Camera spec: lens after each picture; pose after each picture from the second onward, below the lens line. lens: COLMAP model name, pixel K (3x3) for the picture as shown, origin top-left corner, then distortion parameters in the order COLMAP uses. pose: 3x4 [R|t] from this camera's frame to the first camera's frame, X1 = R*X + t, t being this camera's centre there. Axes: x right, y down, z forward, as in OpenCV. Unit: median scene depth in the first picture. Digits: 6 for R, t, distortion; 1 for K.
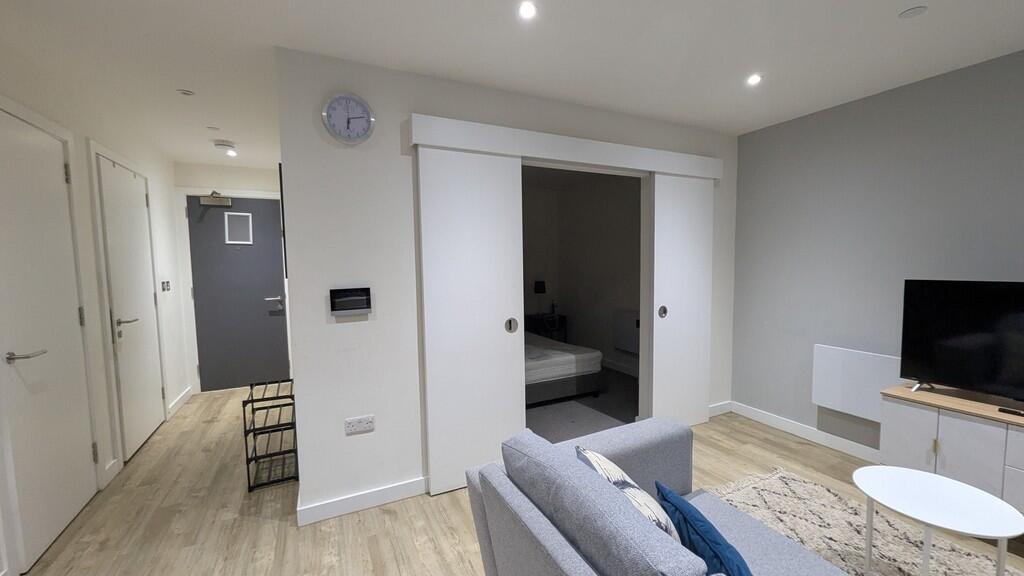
lens RADIAL K [[402.6, 0, 514.8], [0, 402.6, 291.0], [0, 0, 1]] dist [-0.001667, 0.001186]
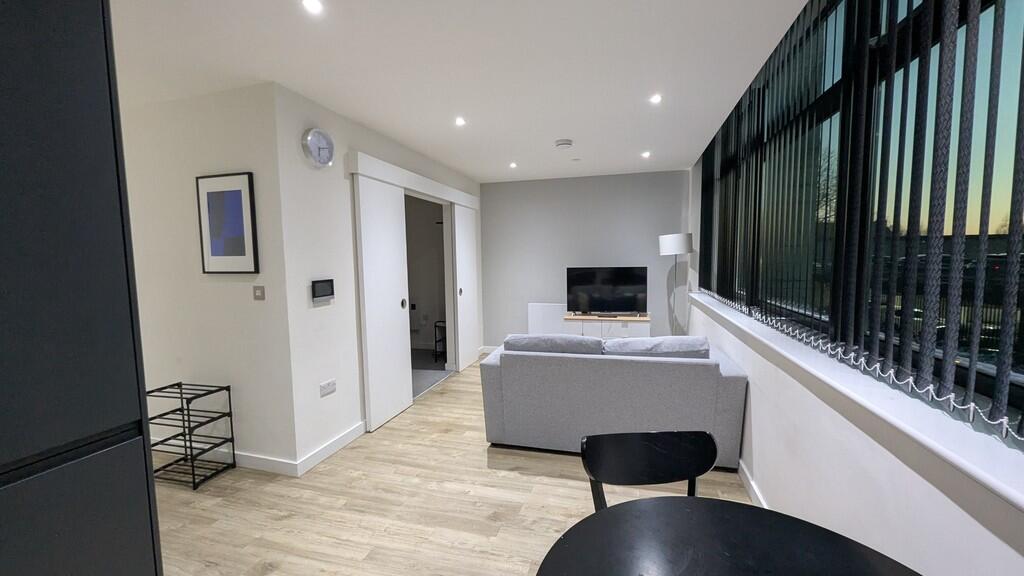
lens RADIAL K [[402.6, 0, 515.2], [0, 402.6, 288.7], [0, 0, 1]] dist [-0.001667, 0.001186]
pose [[0.667292, -0.051335, 0.743025, -0.912141], [0.058037, 0.998172, 0.016842, 0.034325], [-0.742531, 0.031884, 0.669052, -0.294779]]
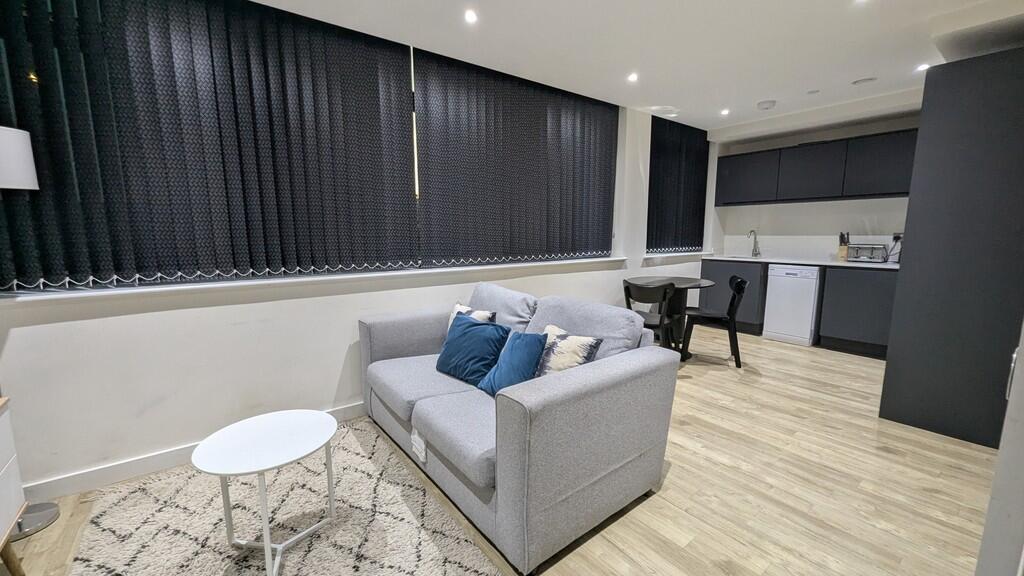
lens RADIAL K [[402.6, 0, 519.5], [0, 402.6, 290.0], [0, 0, 1]] dist [-0.001667, 0.001186]
pose [[-0.979703, 0.039455, -0.196532, 0.406725], [-0.003405, 0.977021, 0.213114, -0.023722], [0.200424, 0.209457, -0.957057, 1.324219]]
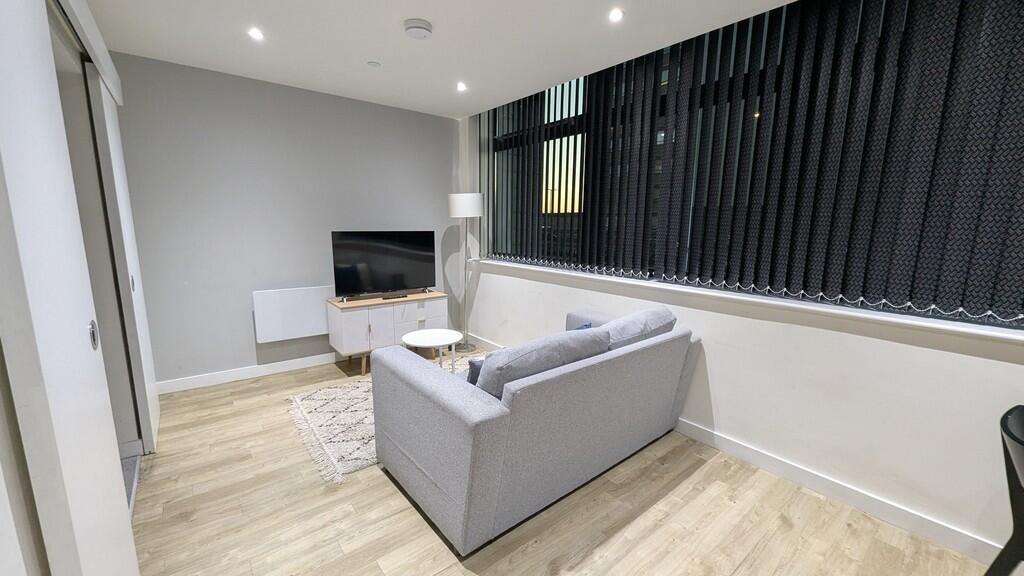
lens RADIAL K [[402.6, 0, 513.8], [0, 402.6, 295.0], [0, 0, 1]] dist [-0.001667, 0.001186]
pose [[-0.226818, -0.159448, 0.960797, -0.652443], [0.057687, 0.982576, 0.176680, -0.020958], [-0.972227, 0.095500, -0.213668, 0.681865]]
